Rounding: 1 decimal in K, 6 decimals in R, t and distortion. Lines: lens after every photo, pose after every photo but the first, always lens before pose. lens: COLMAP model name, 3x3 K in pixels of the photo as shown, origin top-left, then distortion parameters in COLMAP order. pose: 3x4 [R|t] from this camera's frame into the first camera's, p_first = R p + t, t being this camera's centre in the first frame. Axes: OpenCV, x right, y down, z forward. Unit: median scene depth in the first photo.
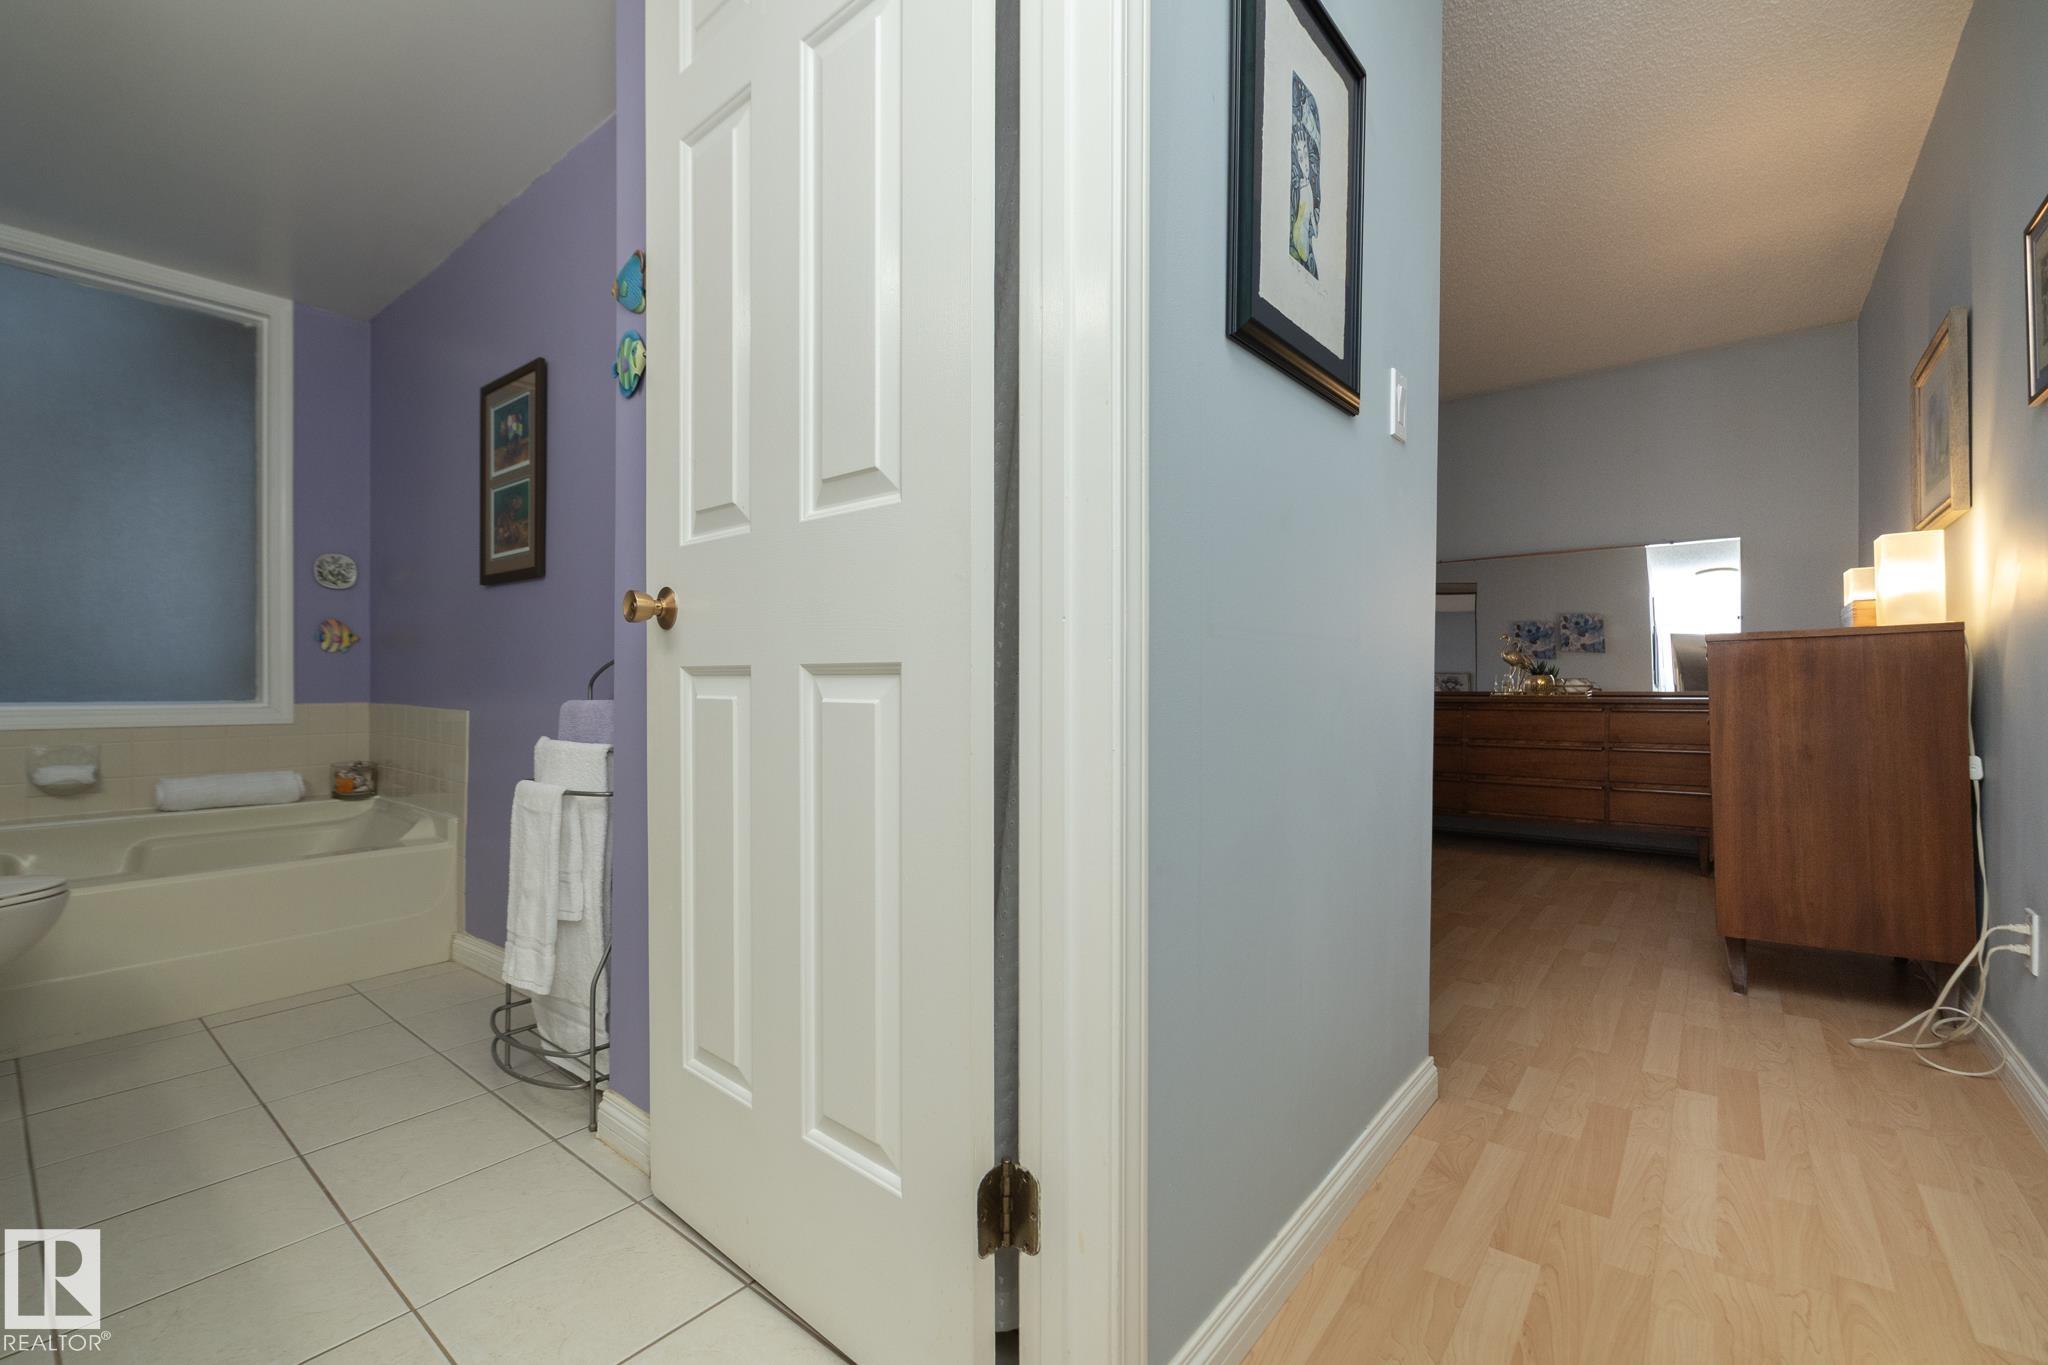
lens RADIAL K [[878.3, 0, 1027.9], [0, 878.3, 691.2], [0, 0, 1]] dist [-0.001825, -0.000049]
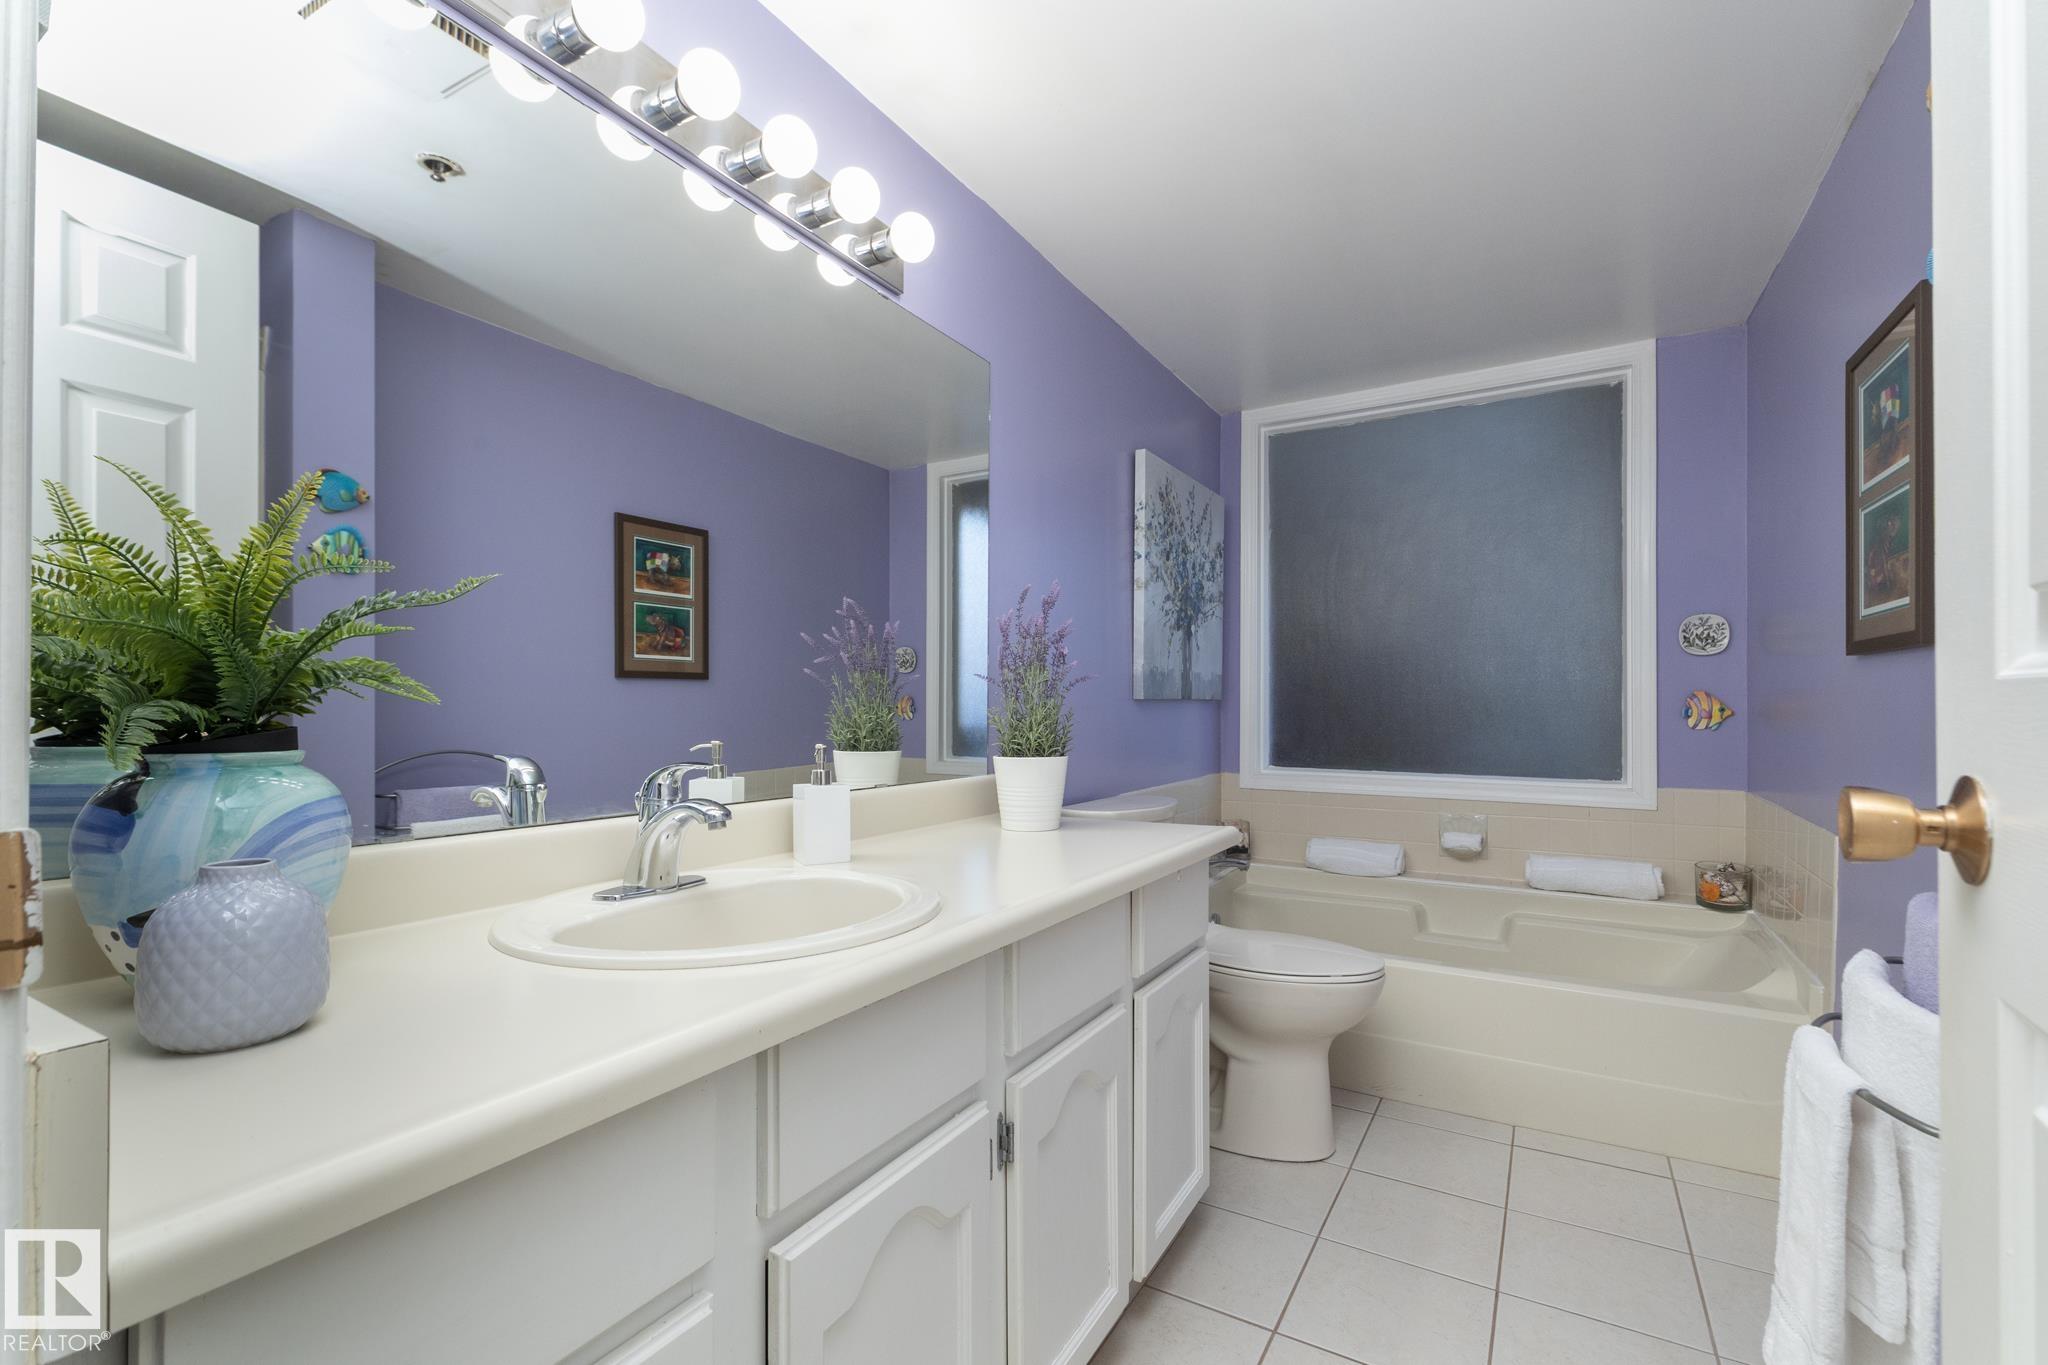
lens RADIAL K [[878.3, 0, 1027.9], [0, 878.3, 691.2], [0, 0, 1]] dist [-0.001825, -0.000049]
pose [[0.131780, -0.009520, -0.991233, -0.037291], [-0.008083, 0.999910, -0.010678, -0.070826], [0.991246, 0.009419, 0.131691, 0.254019]]
